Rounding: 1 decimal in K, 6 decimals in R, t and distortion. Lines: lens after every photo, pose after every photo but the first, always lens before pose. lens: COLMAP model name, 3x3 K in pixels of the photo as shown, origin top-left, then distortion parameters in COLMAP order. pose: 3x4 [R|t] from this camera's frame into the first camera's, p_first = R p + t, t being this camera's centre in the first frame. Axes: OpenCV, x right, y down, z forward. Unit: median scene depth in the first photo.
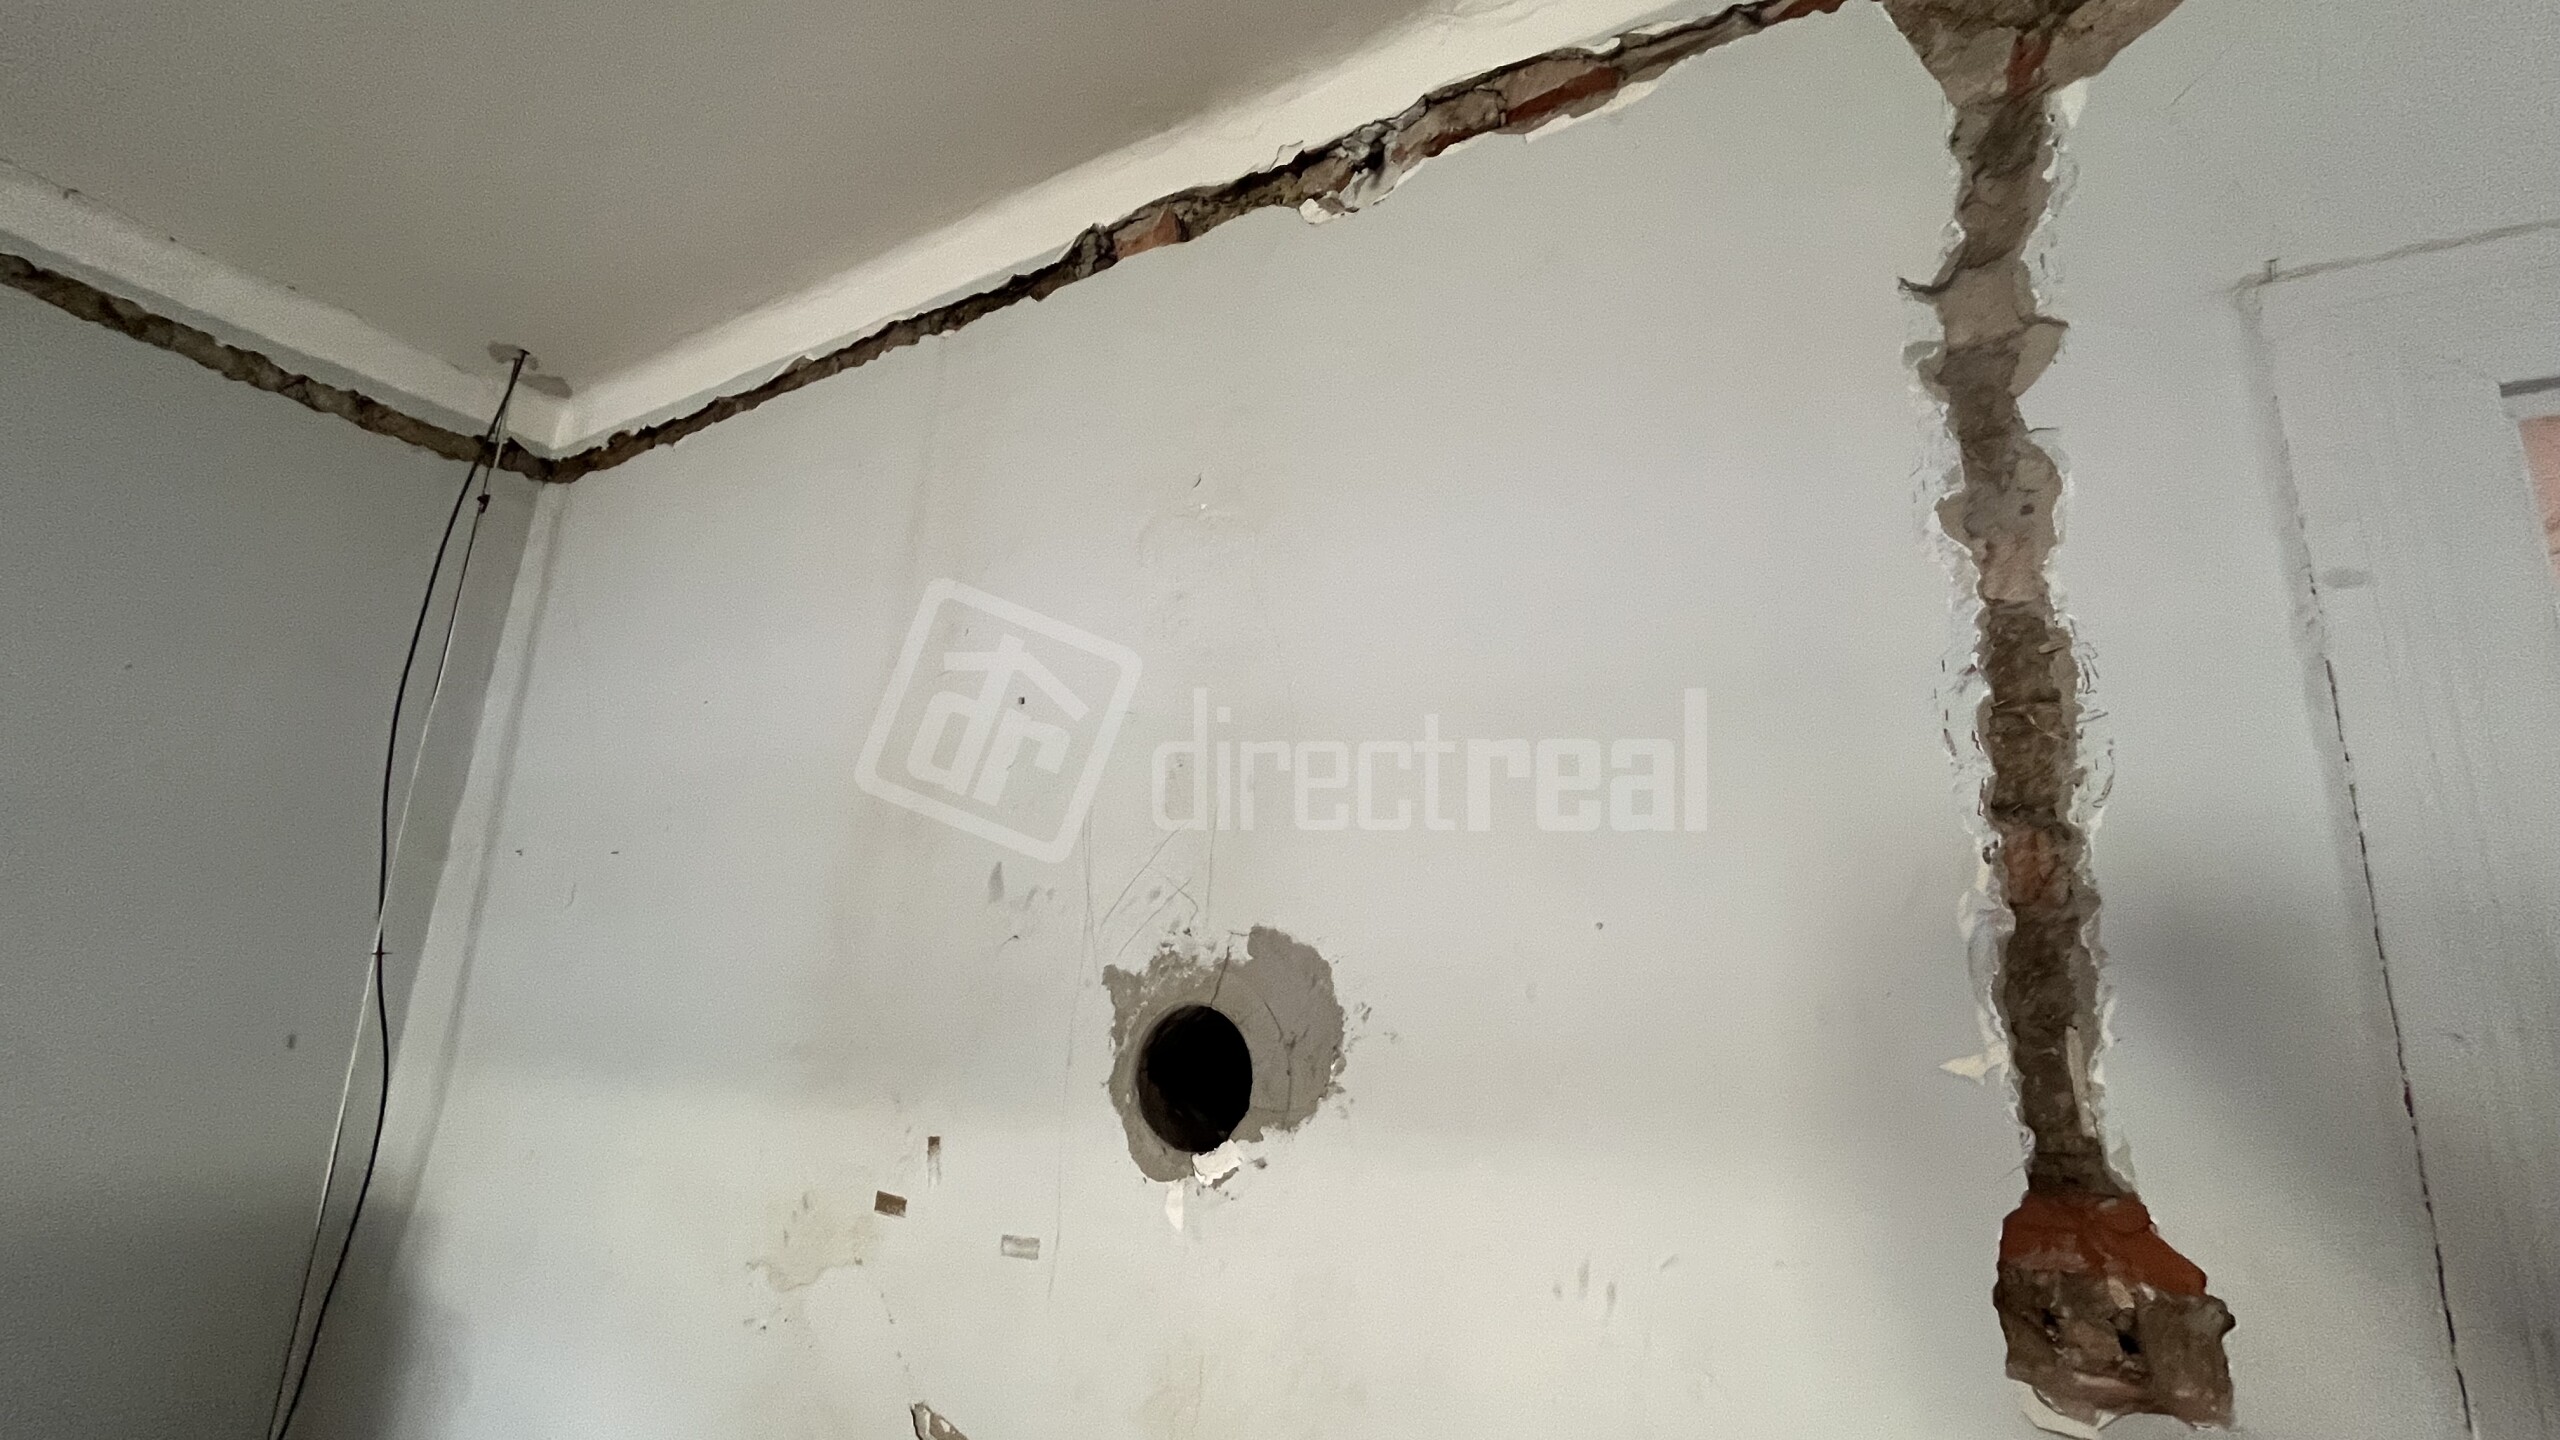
lens RADIAL K [[1036.0, 0, 1282.9], [0, 1036.0, 719.7], [0, 0, 1]] dist [-0.003233, -0.000053]
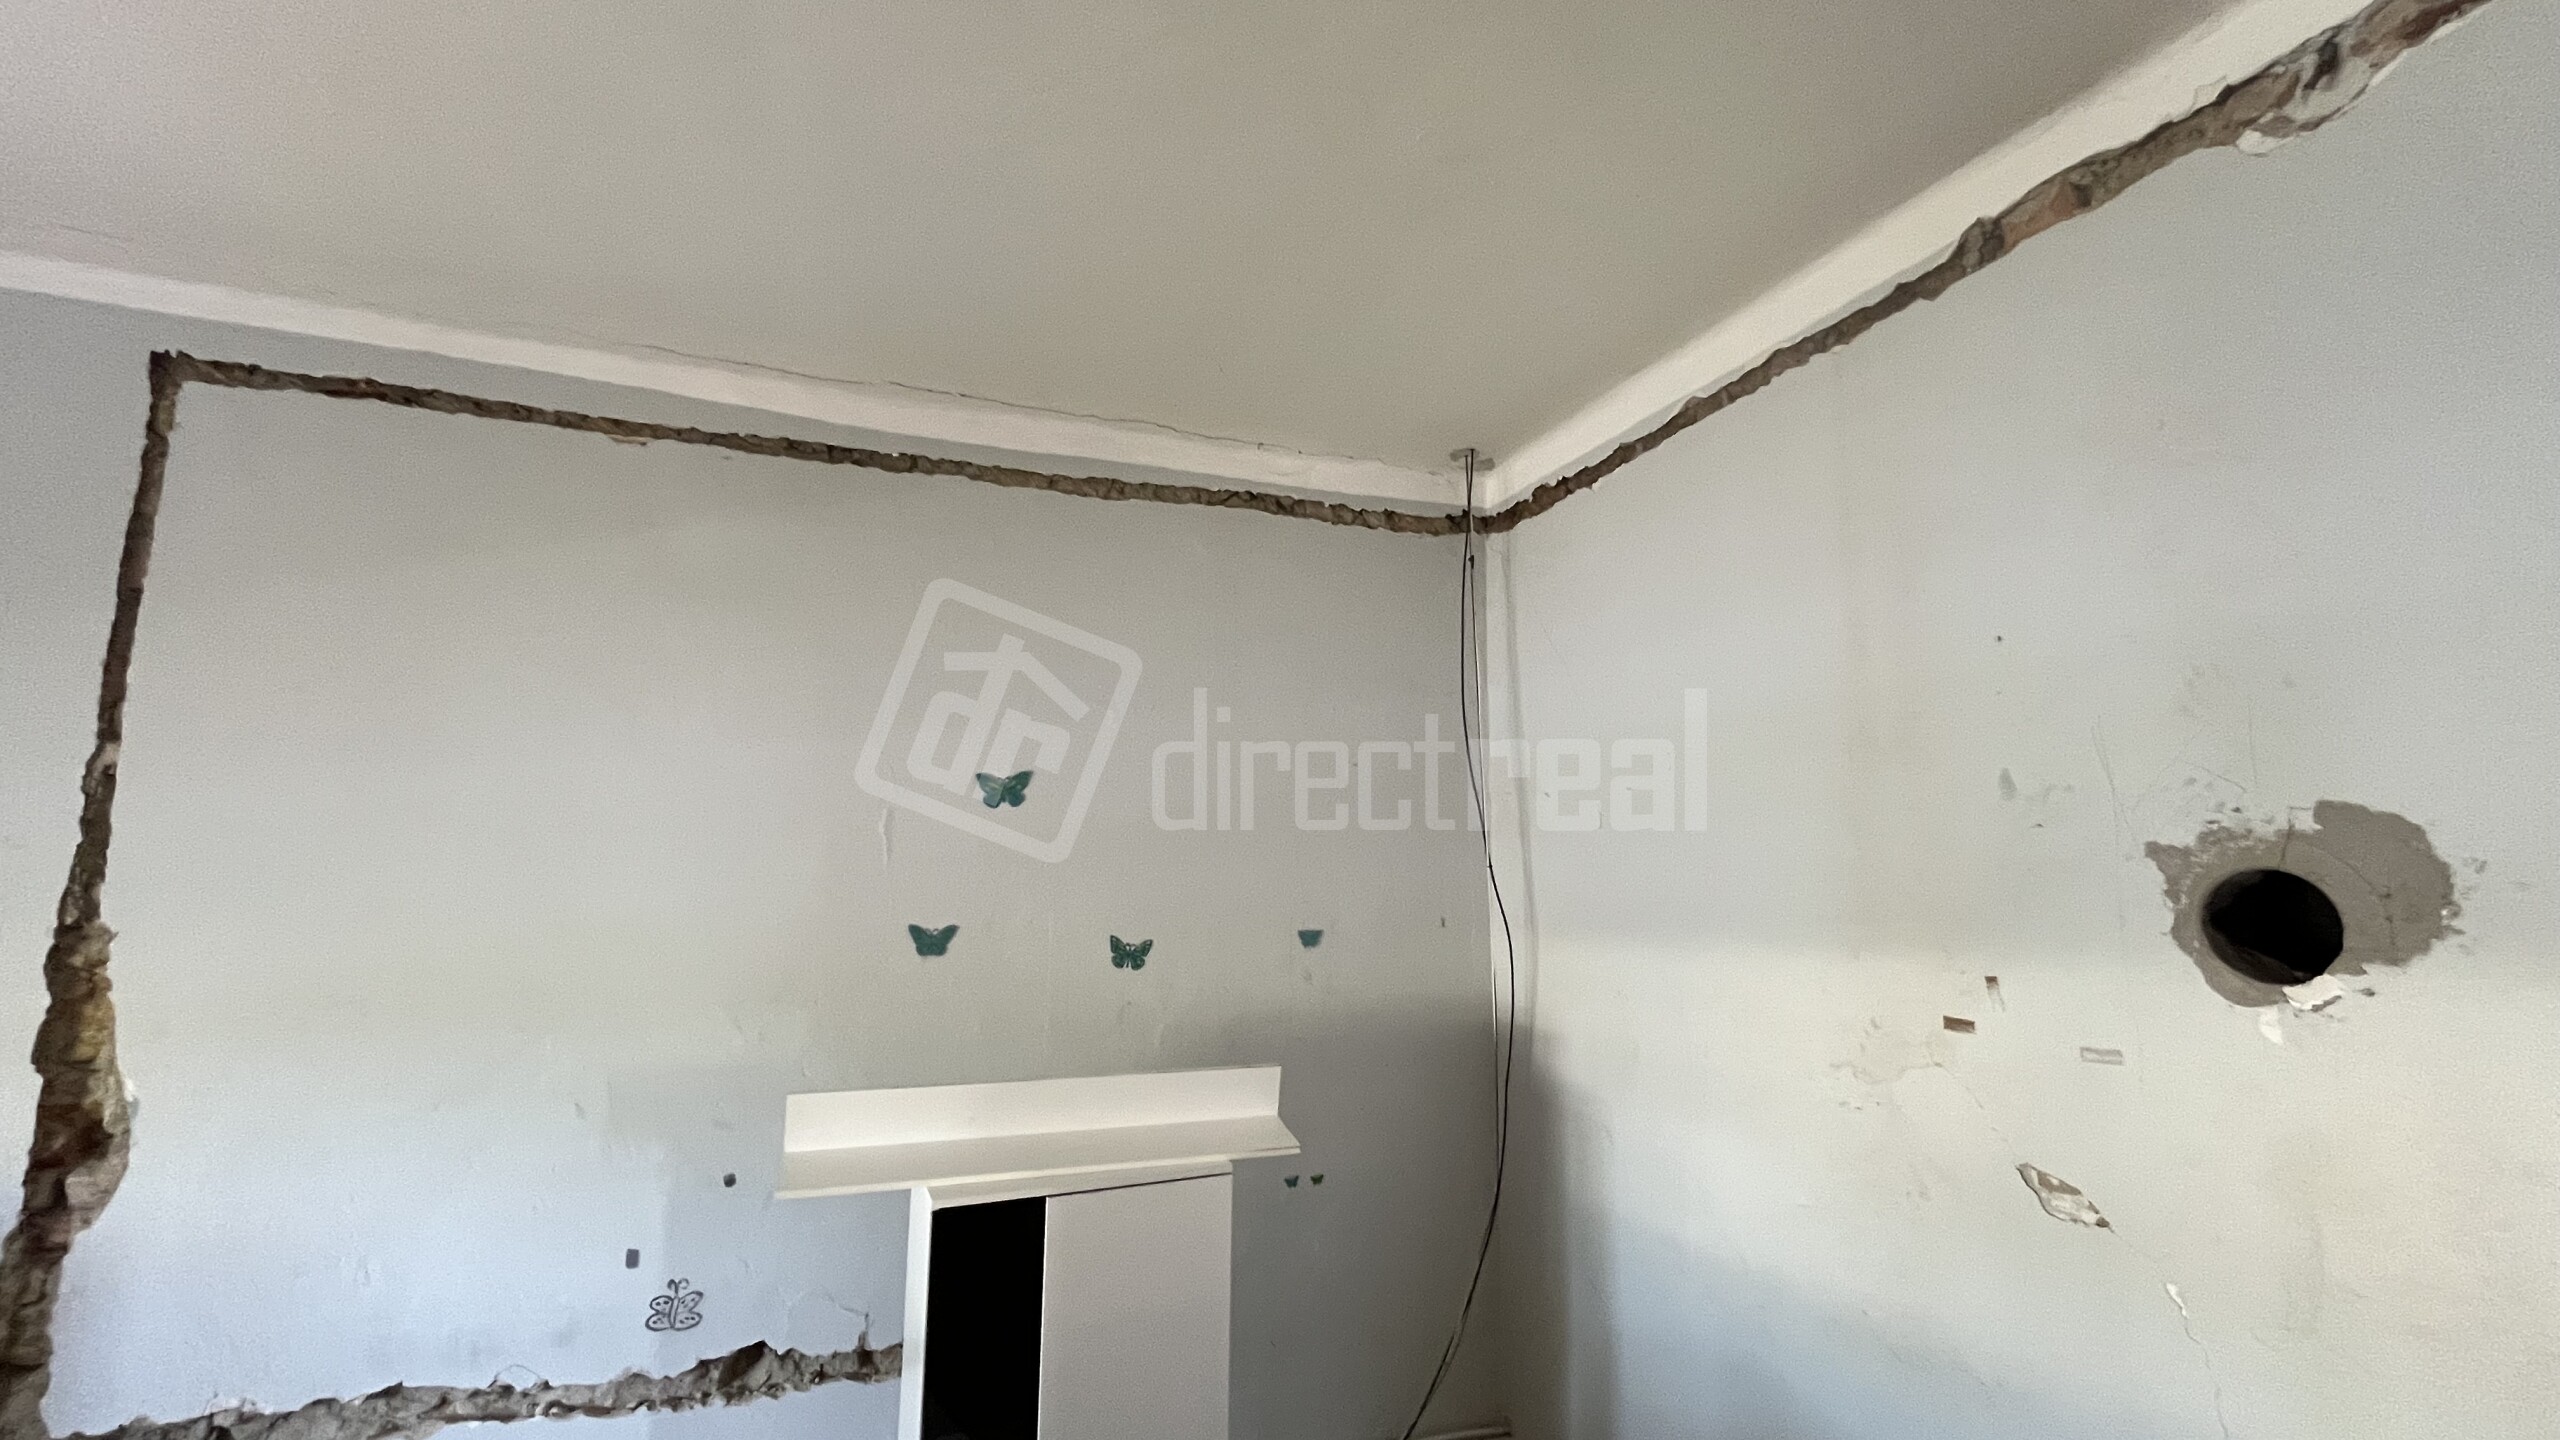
lens RADIAL K [[1036.0, 0, 1275.5], [0, 1036.0, 719.5], [0, 0, 1]] dist [-0.003233, -0.000053]
pose [[0.771084, -0.132723, -0.622747, -0.188600], [0.187113, 0.982084, 0.022376, -0.133197], [0.608620, -0.133777, 0.782103, -0.600352]]
